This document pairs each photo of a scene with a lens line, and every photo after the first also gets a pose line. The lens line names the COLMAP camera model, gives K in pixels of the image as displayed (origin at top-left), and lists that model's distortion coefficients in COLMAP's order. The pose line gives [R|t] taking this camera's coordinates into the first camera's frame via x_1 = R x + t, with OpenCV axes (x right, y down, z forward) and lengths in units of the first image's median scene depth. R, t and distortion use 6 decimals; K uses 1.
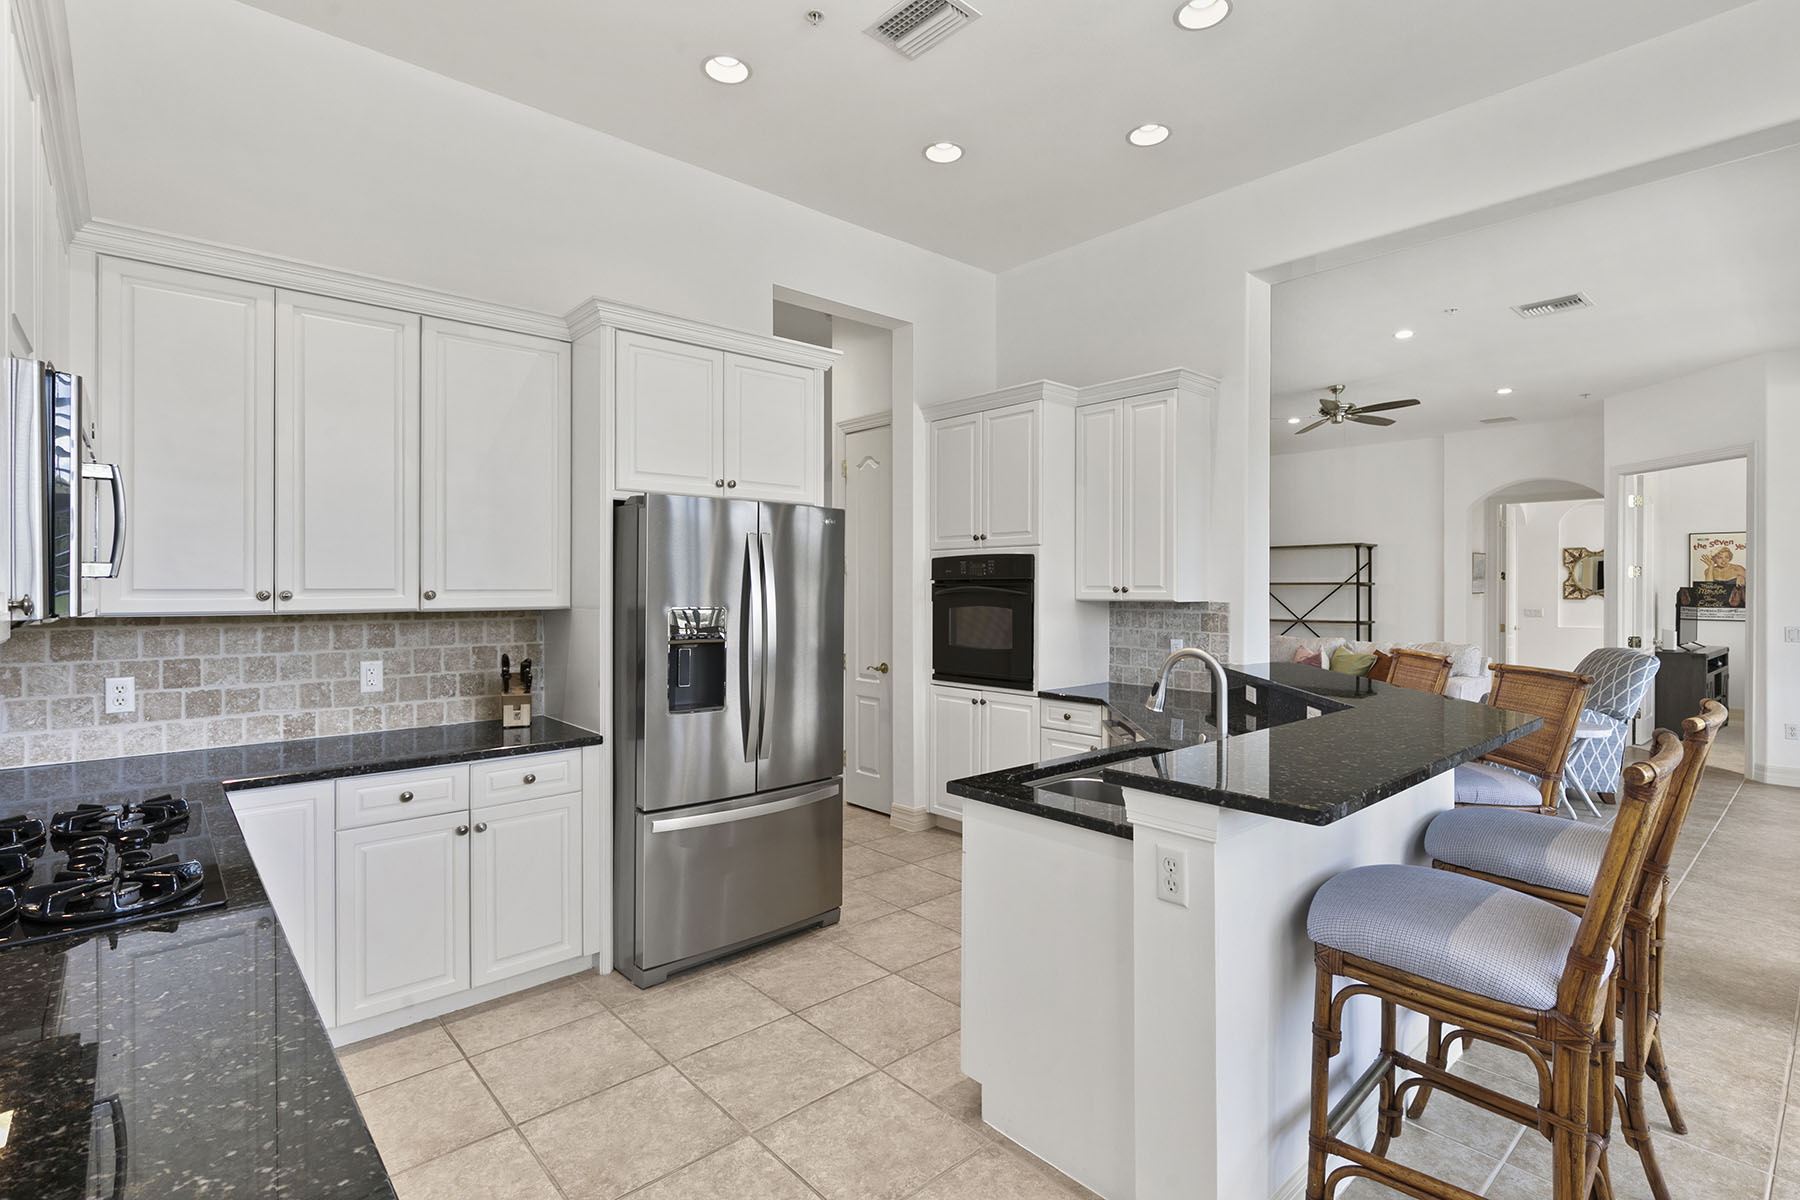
lens RADIAL K [[849.7, 0, 909.1], [0, 849.7, 589.1], [0, 0, 1]] dist [0.001283, -0.000213]
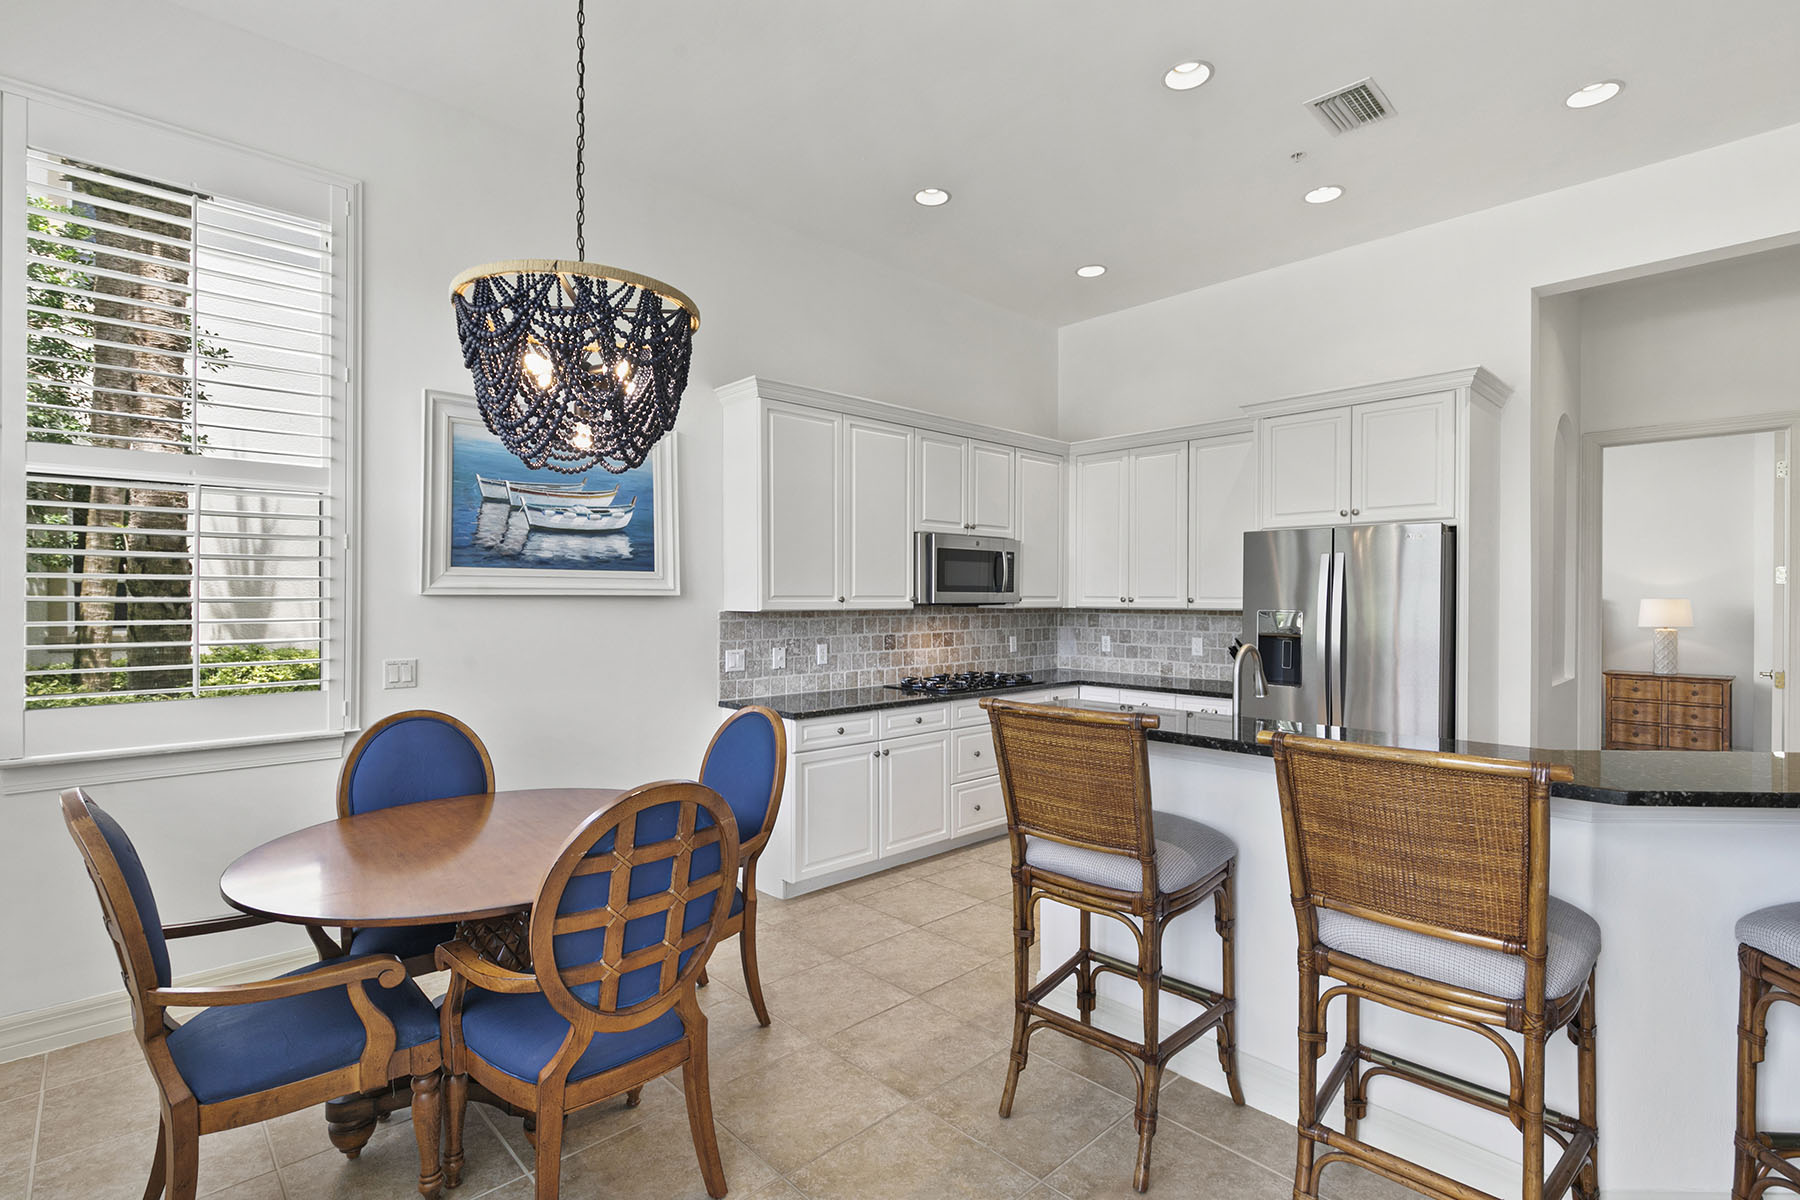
lens RADIAL K [[849.7, 0, 892.8], [0, 849.7, 600.3], [0, 0, 1]] dist [0.001283, -0.000213]
pose [[0.026353, 0.008666, -0.999615, 0.420336], [-0.007122, 0.999939, 0.008481, -0.001625], [0.999627, 0.006896, 0.026414, 0.121888]]
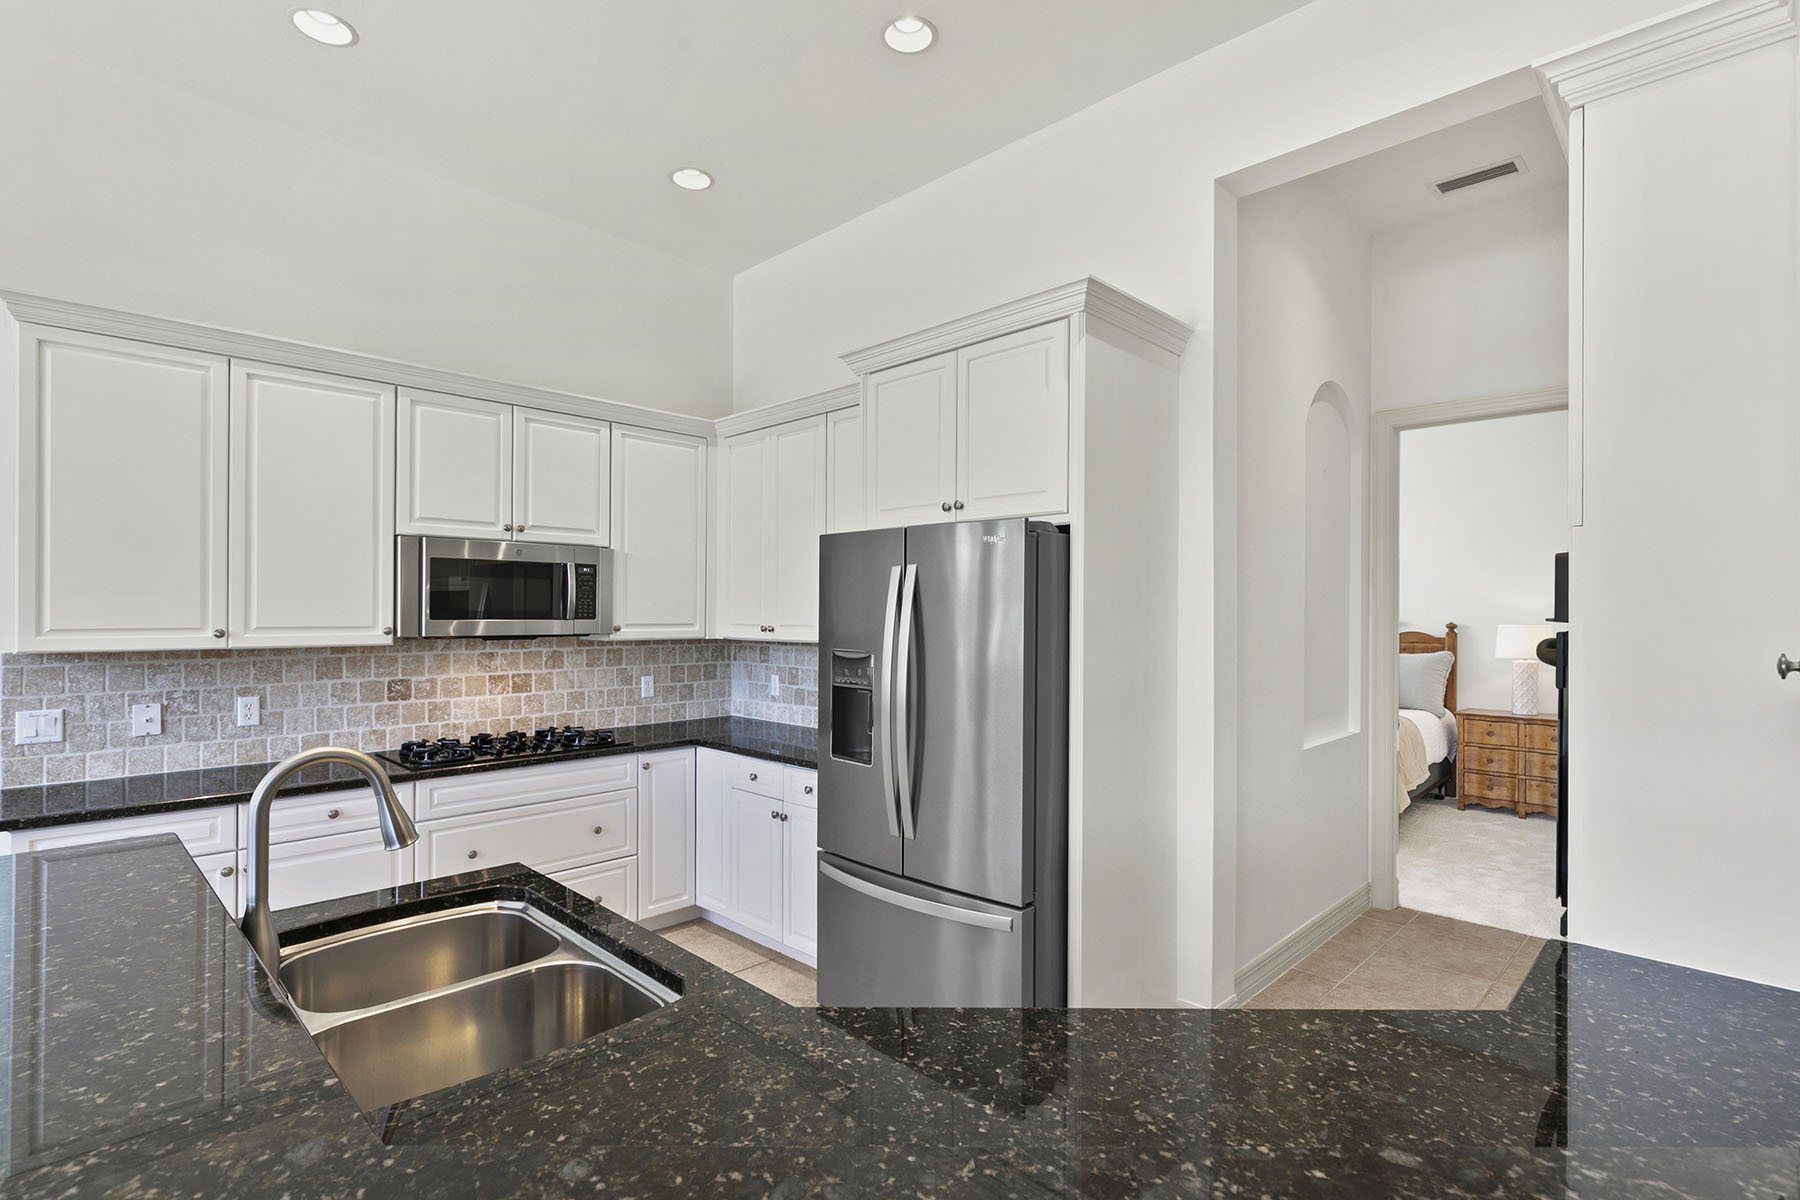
lens RADIAL K [[849.7, 0, 901.9], [0, 849.7, 608.0], [0, 0, 1]] dist [0.001283, -0.000213]
pose [[0.056852, -0.000680, -0.998382, 0.257229], [-0.007613, 0.999970, -0.001115, -0.010032], [0.998354, 0.007664, 0.056846, 0.373811]]
